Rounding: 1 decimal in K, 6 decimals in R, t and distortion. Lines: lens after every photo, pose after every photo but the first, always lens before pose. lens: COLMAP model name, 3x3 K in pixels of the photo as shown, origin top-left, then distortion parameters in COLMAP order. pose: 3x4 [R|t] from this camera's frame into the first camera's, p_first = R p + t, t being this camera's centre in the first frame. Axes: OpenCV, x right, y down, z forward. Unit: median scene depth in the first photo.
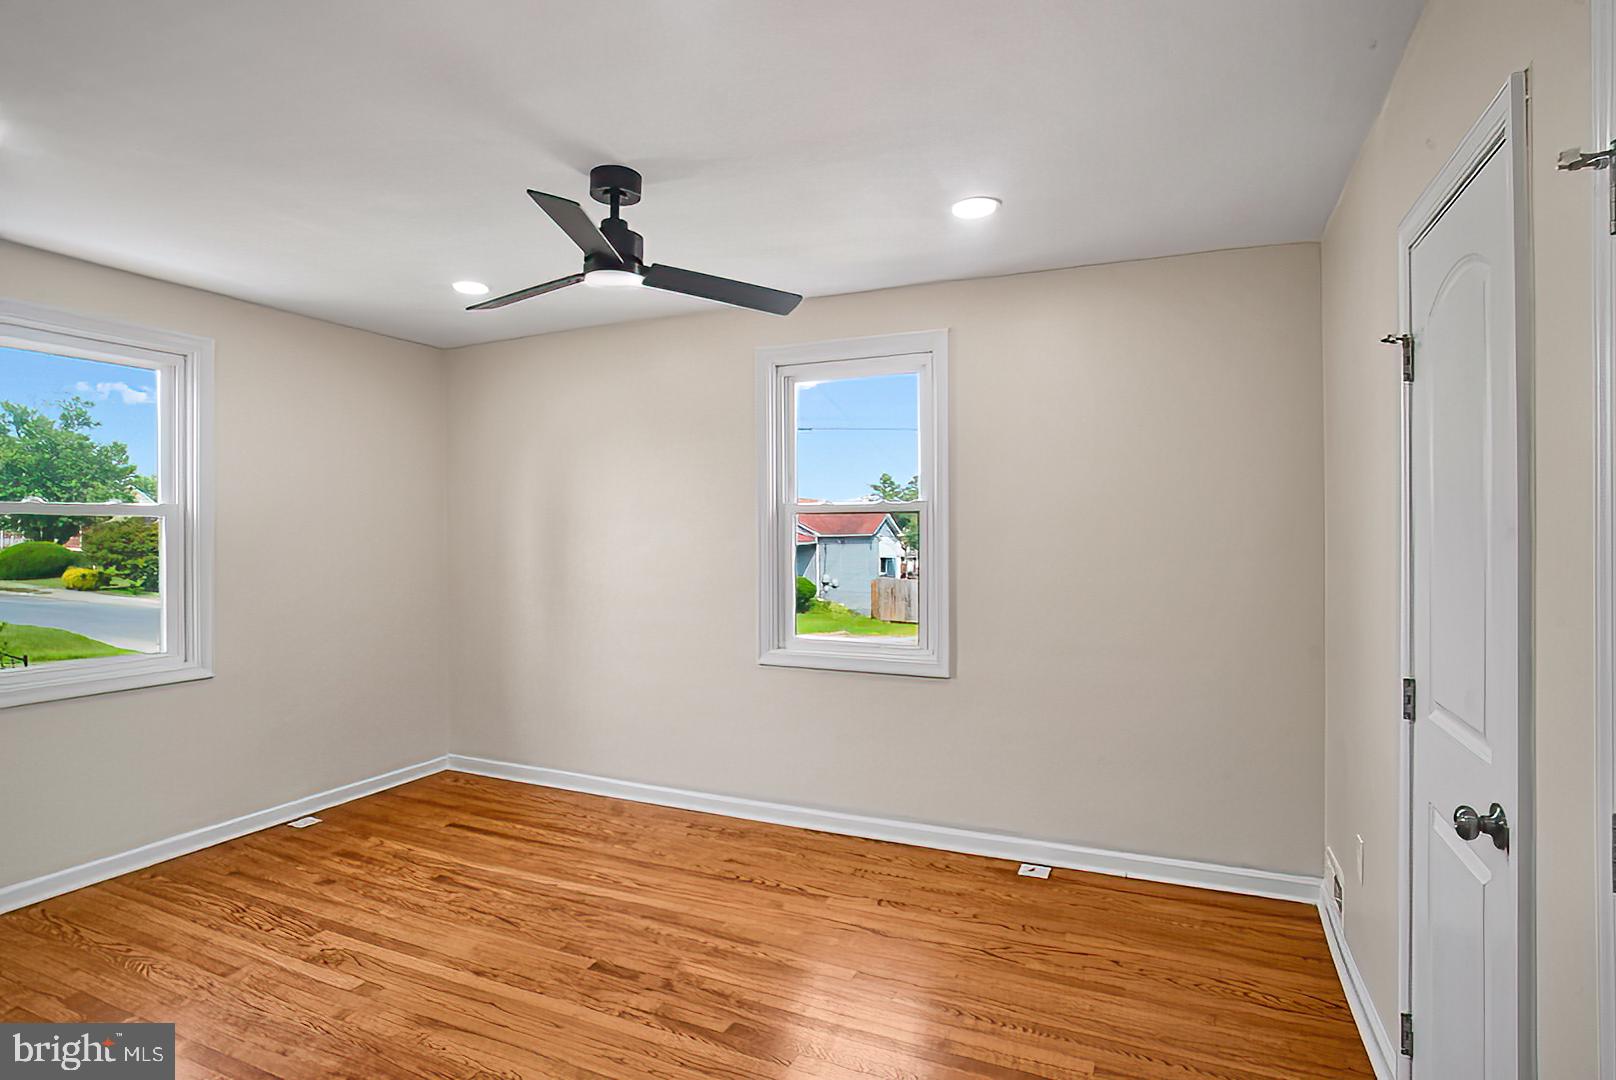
lens RADIAL K [[854.6, 0, 810.4], [0, 854.6, 520.8], [0, 0, 1]] dist [-0.051060, 0.024766]
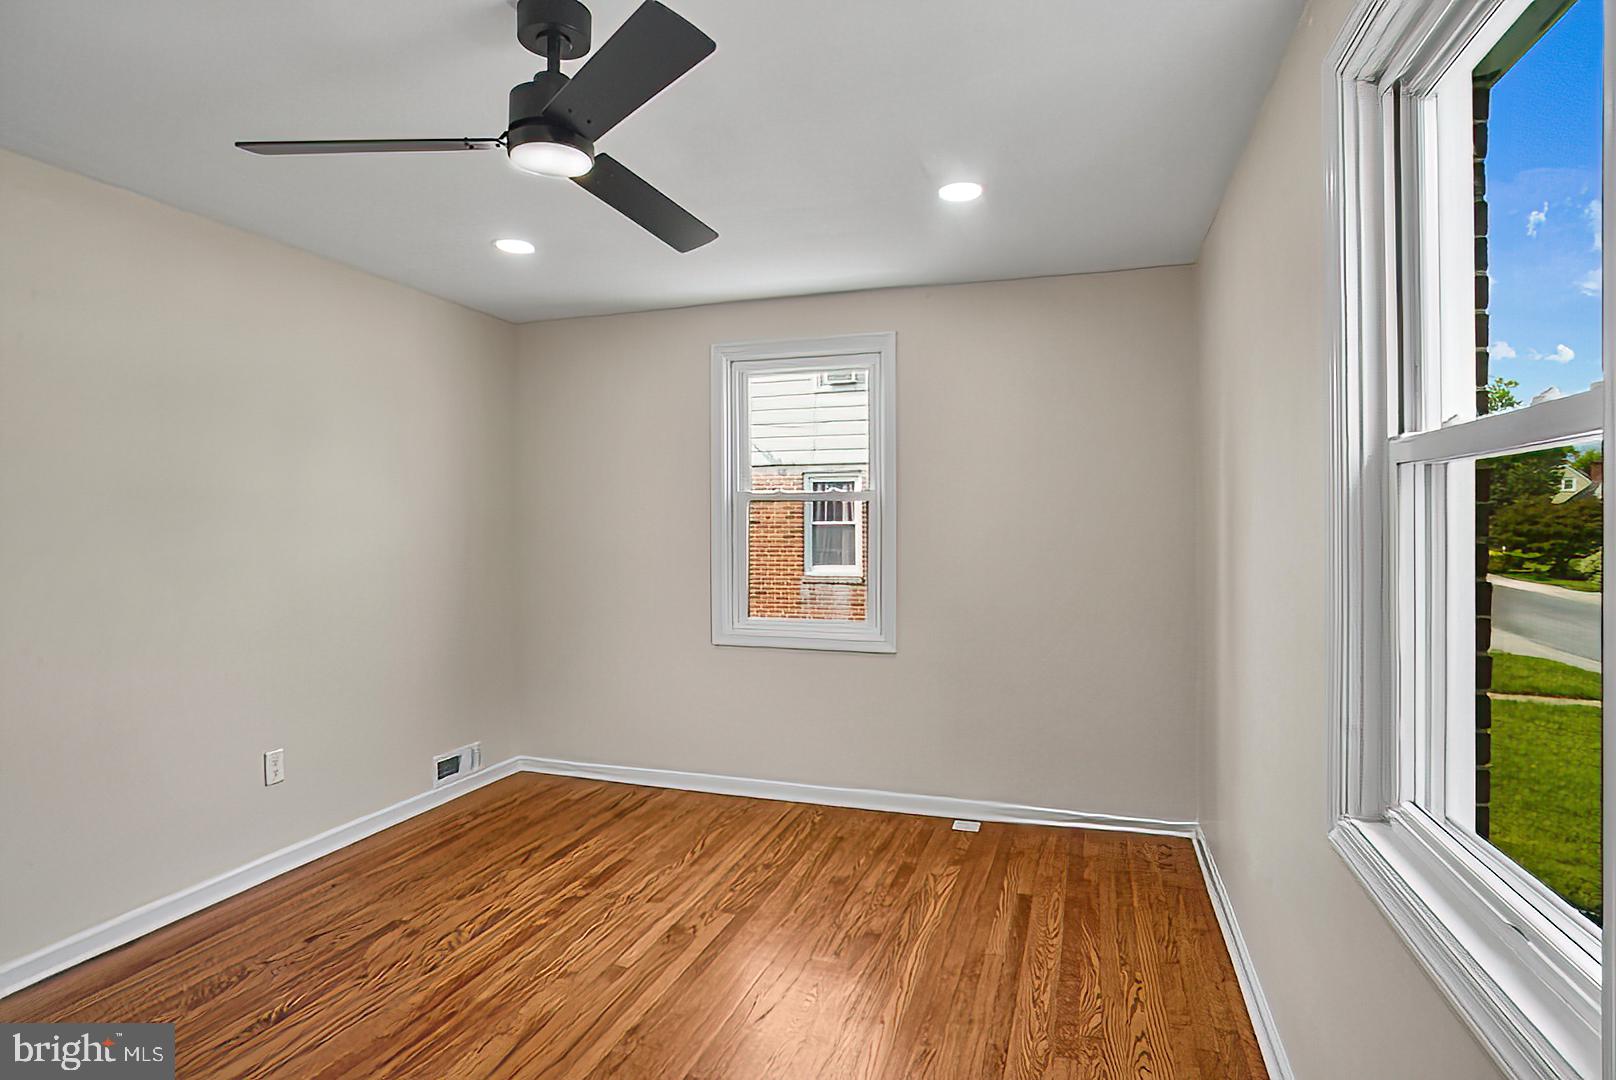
lens RADIAL K [[854.6, 0, 810.4], [0, 854.6, 520.8], [0, 0, 1]] dist [-0.051060, 0.024766]
pose [[0.100388, 0.005100, -0.994935, 0.349815], [0.016717, 0.999837, 0.006812, 0.011296], [0.994808, -0.017316, 0.100286, 0.809181]]
